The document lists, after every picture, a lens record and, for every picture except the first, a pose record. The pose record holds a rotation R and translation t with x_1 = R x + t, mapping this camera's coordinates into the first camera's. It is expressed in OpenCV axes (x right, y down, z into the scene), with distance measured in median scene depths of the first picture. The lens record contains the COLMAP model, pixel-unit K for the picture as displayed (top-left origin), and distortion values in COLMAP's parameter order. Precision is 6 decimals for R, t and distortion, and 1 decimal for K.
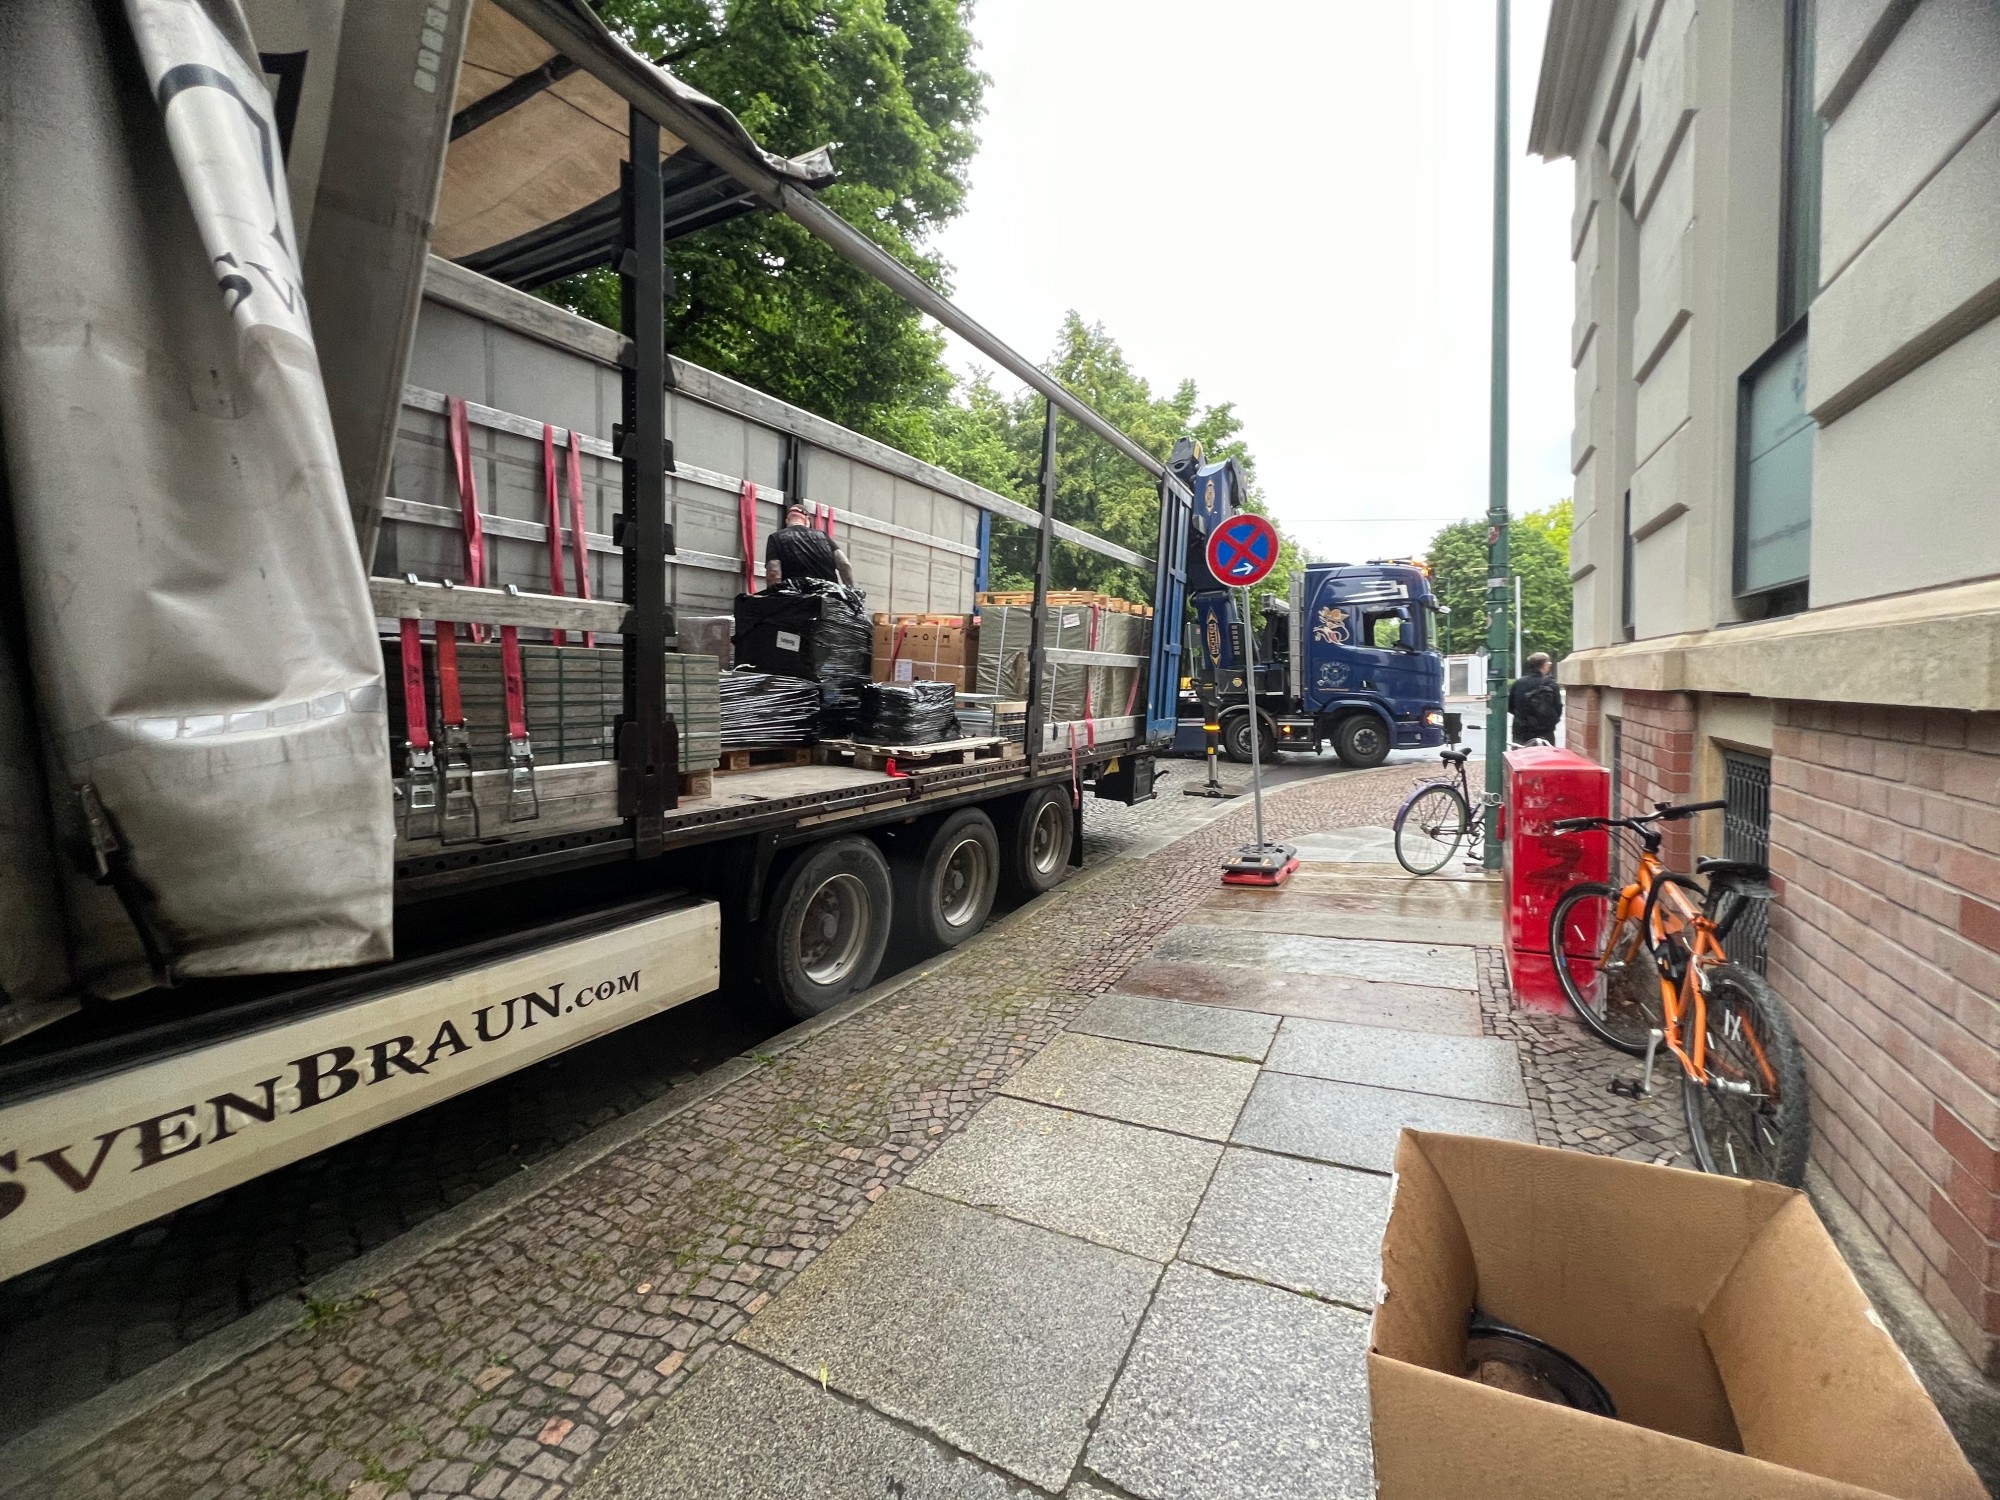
lens RADIAL K [[794.7, 0, 998.4], [0, 794.7, 742.8], [0, 0, 1]] dist [0.000802, -0.000116]
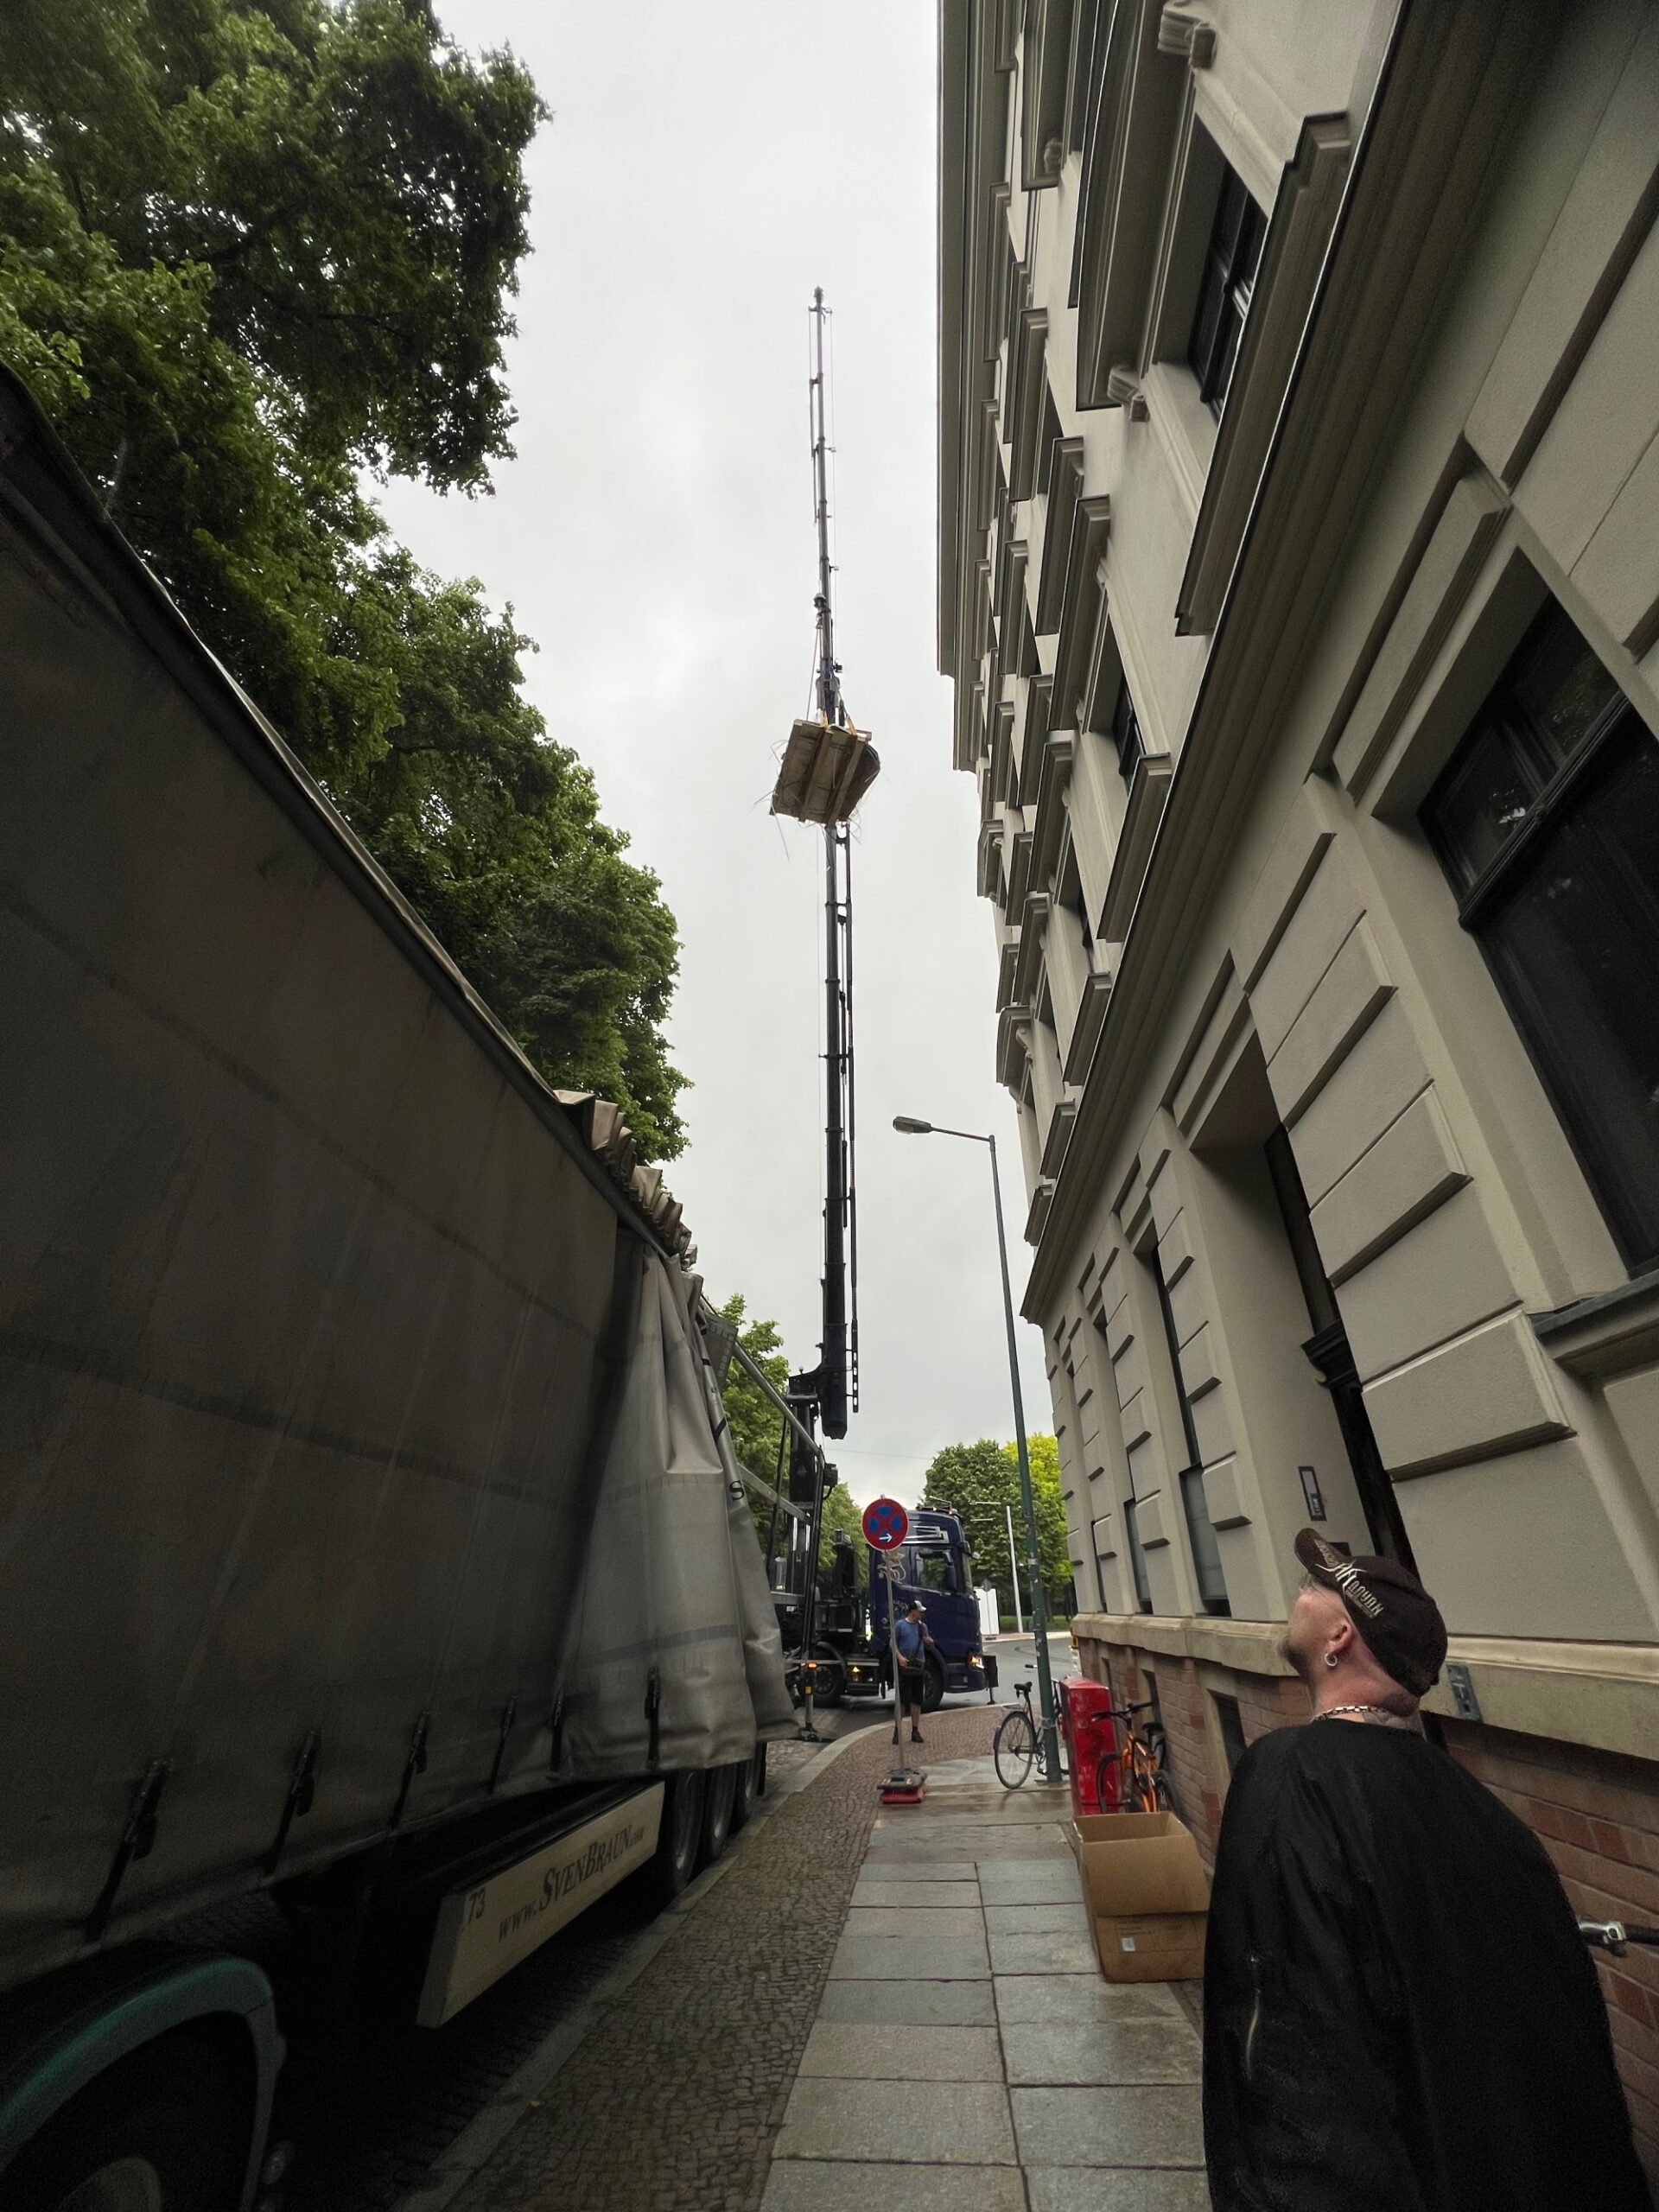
lens RADIAL K [[878.9, 0, 829.5], [0, 878.9, 1106.0], [0, 0, 1]] dist [0.000802, -0.000116]
pose [[0.920304, 0.225094, 0.319959, -0.518874], [-0.009537, 0.830548, -0.556865, 0.029607], [-0.391089, 0.509434, 0.766503, -0.663839]]
